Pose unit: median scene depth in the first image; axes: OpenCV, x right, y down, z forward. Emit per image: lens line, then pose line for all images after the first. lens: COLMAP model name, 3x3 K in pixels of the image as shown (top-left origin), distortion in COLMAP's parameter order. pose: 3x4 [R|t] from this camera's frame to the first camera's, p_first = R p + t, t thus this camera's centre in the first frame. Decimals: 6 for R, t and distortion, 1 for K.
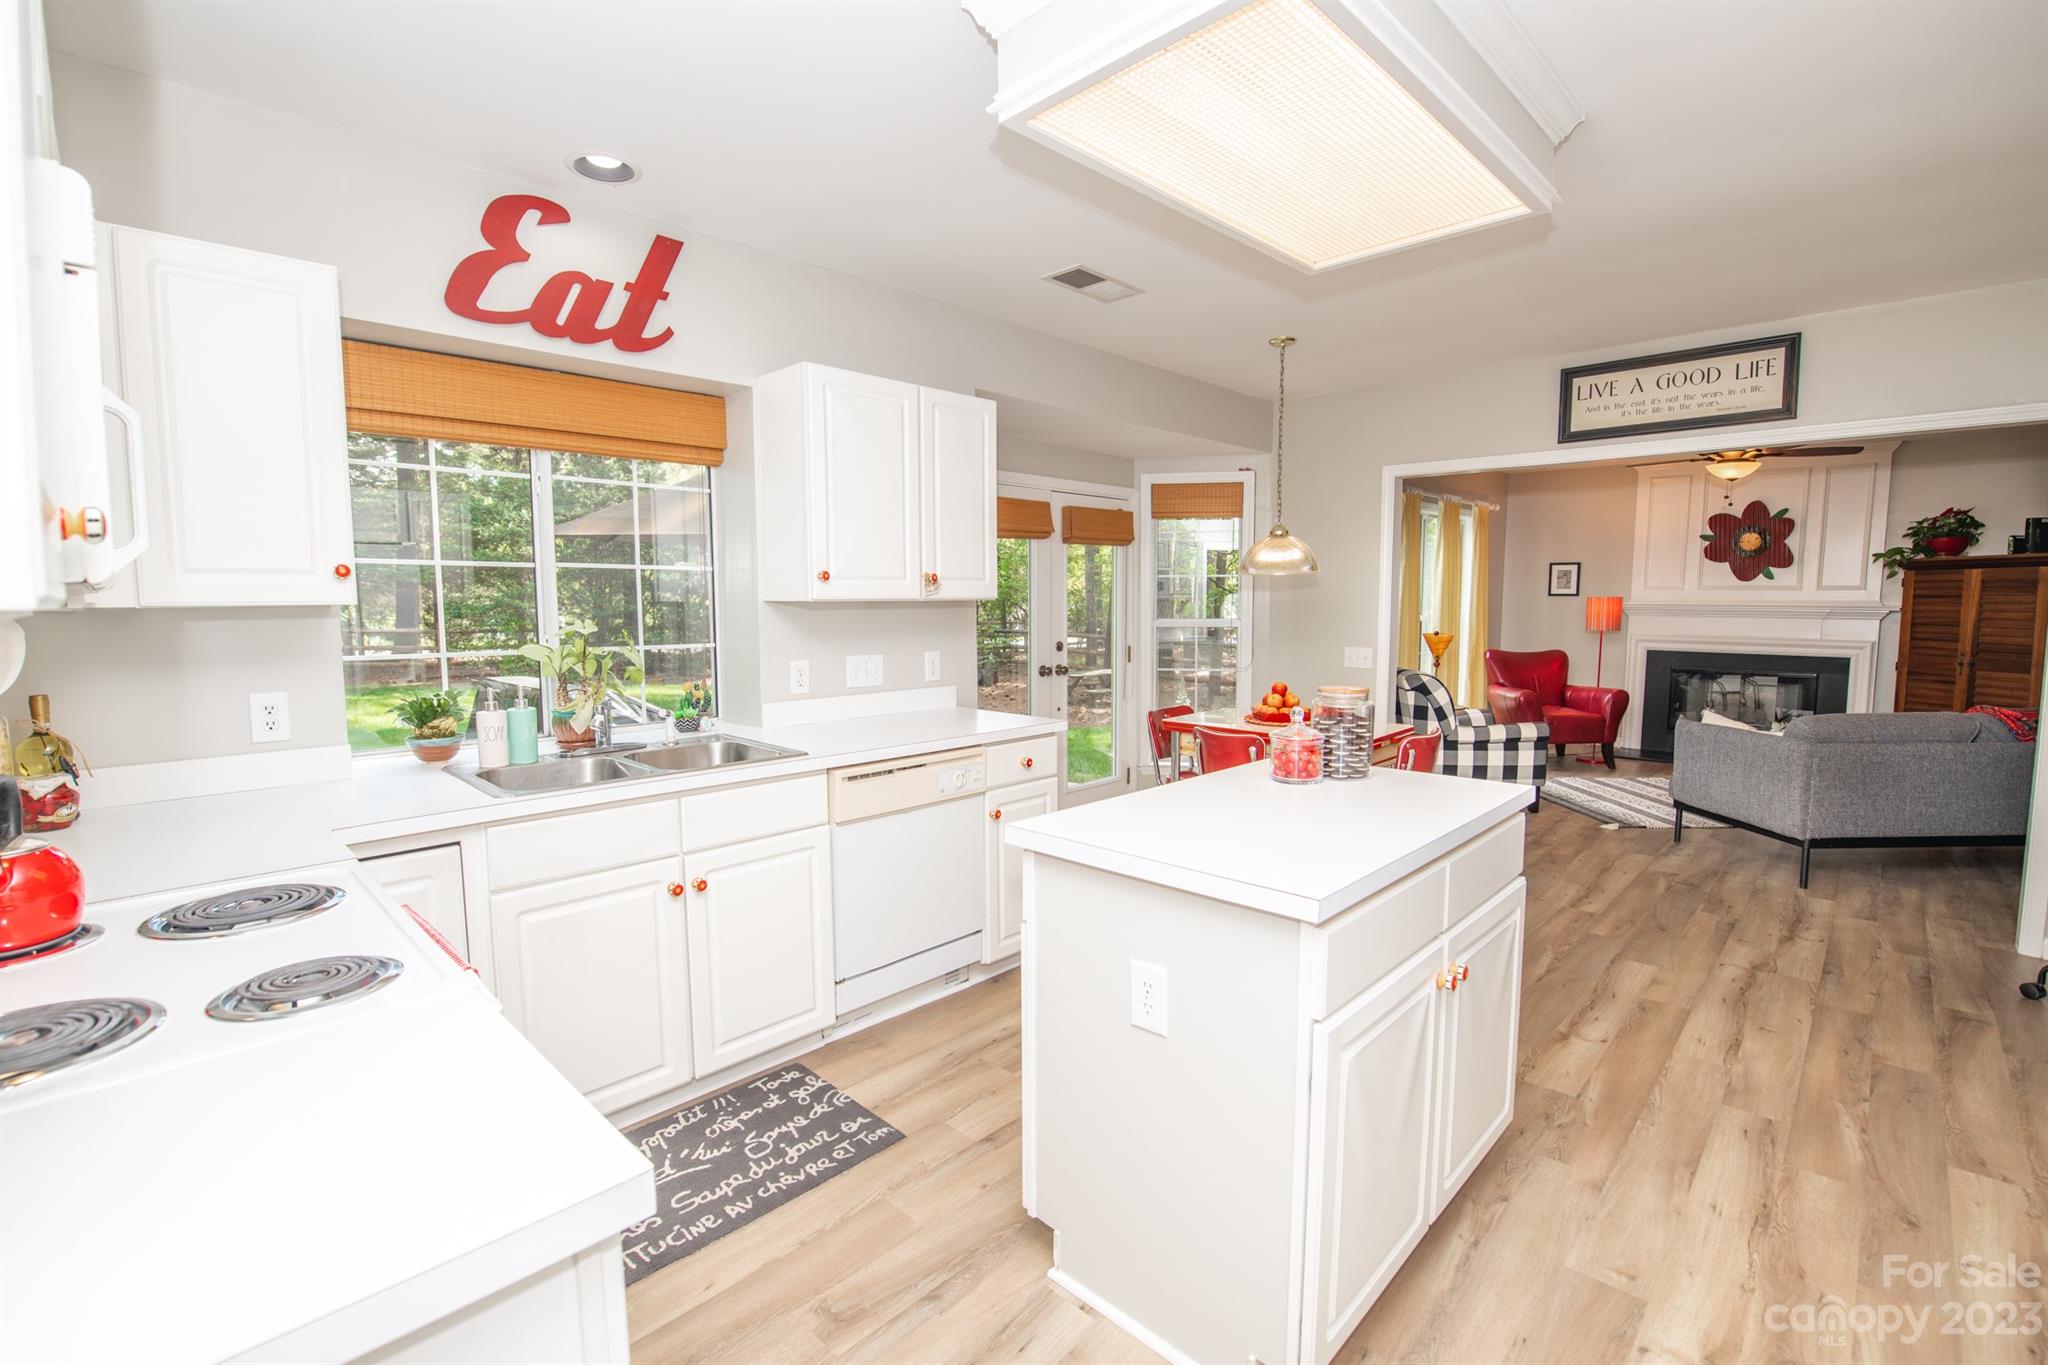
lens RADIAL K [[836.7, 0, 1094.9], [0, 836.7, 672.3], [0, 0, 1]] dist [-0.000077, -0.000185]
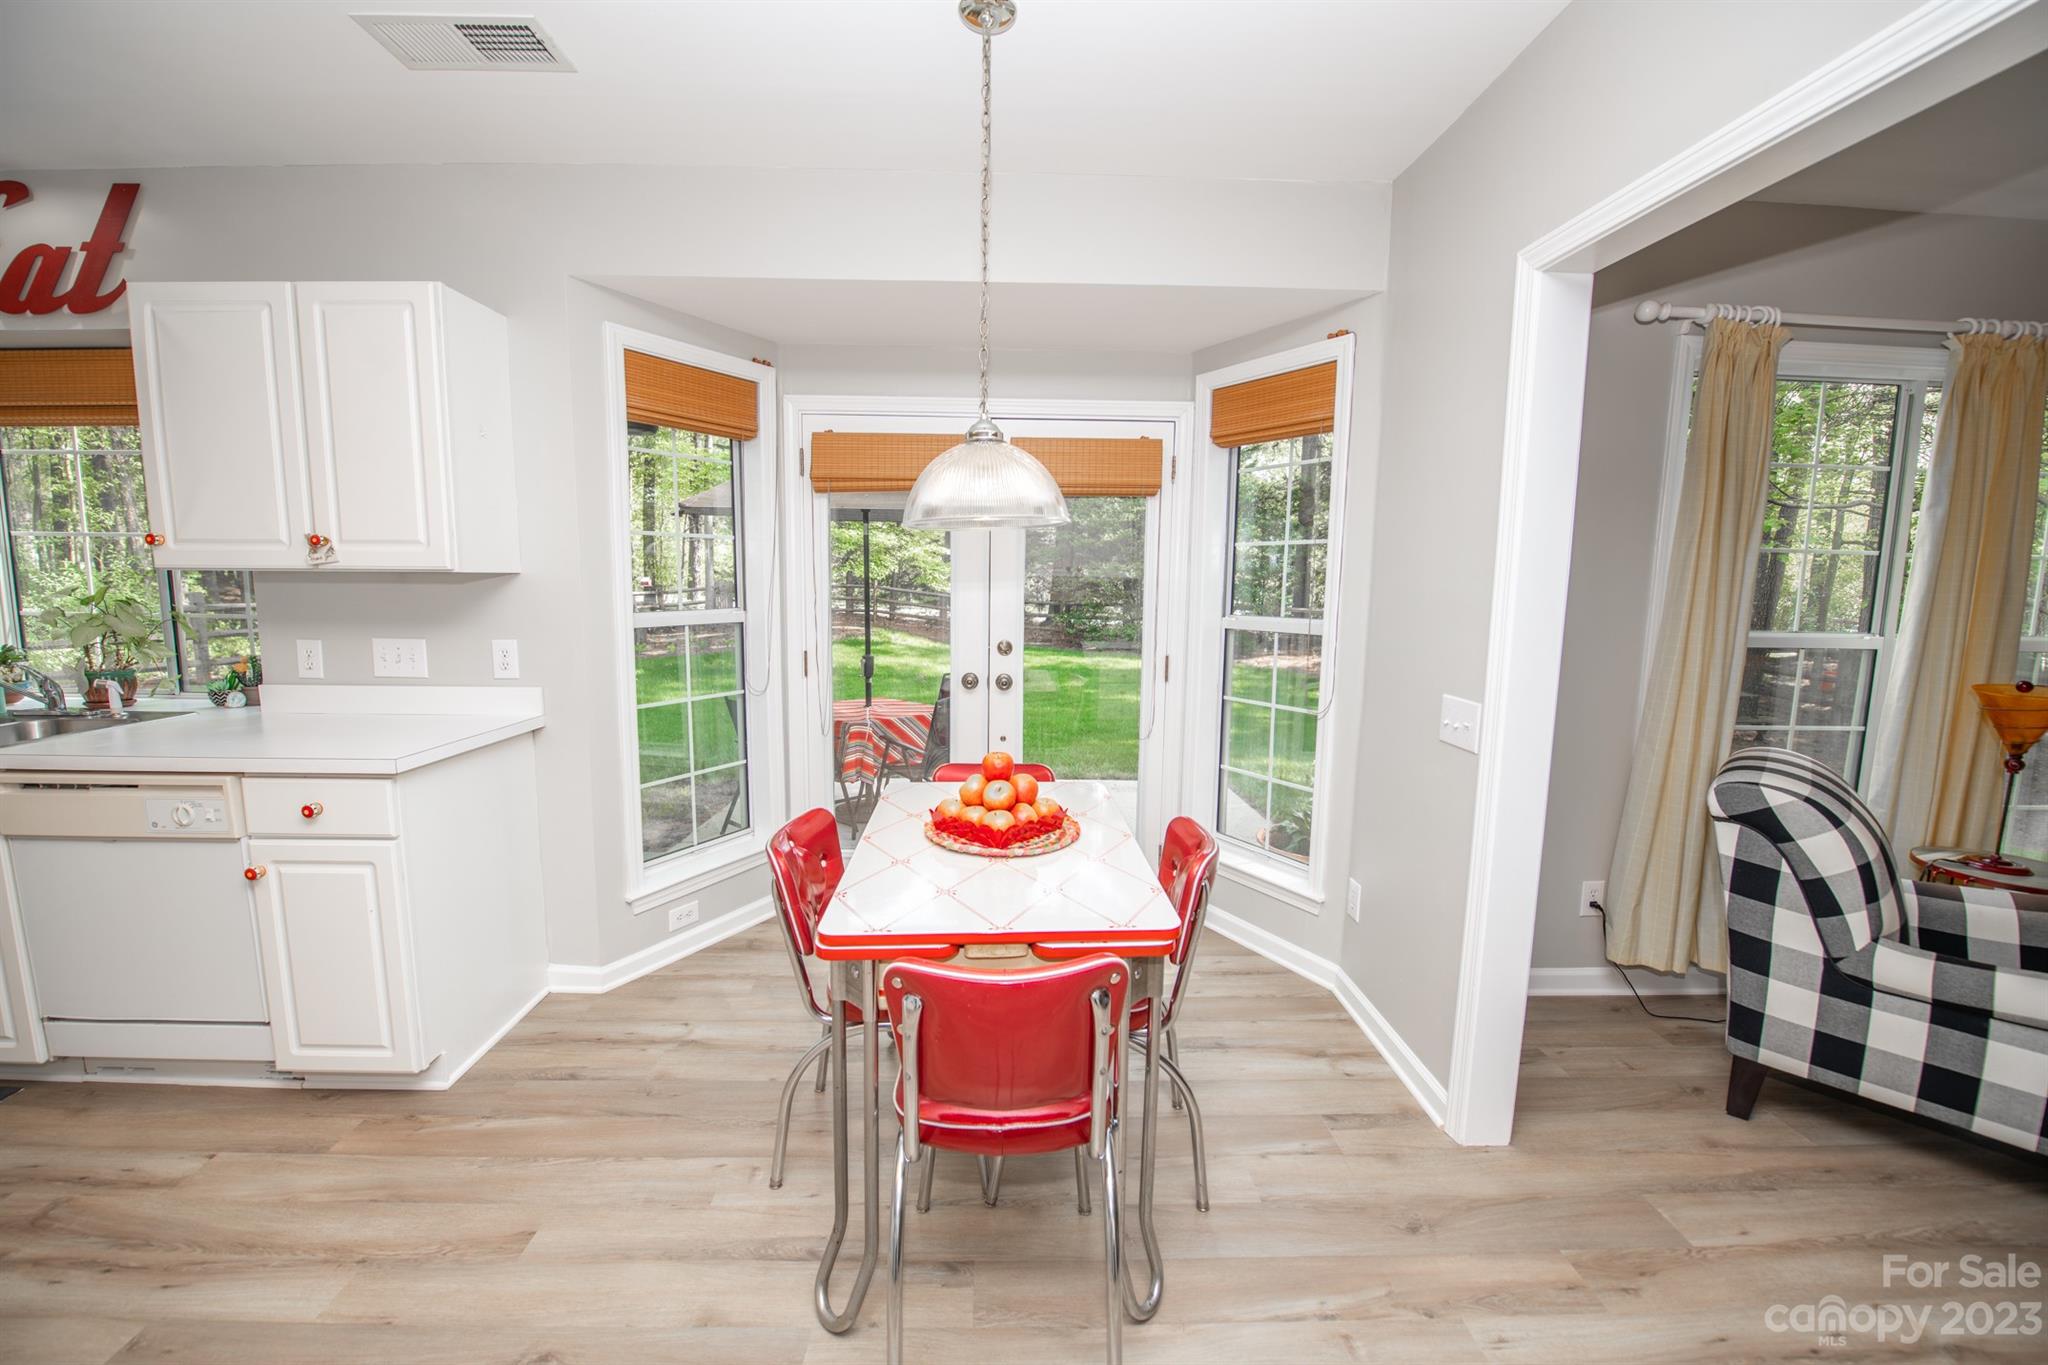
lens RADIAL K [[819.3, 0, 1024.0], [0, 819.3, 682.5], [0, 0, 1]] dist [-0.018565, -0.000179]
pose [[0.708200, 0.098901, -0.699050, 0.360886], [-0.077306, 0.995049, 0.062460, -0.037746], [0.701767, 0.009807, 0.712339, 0.438026]]
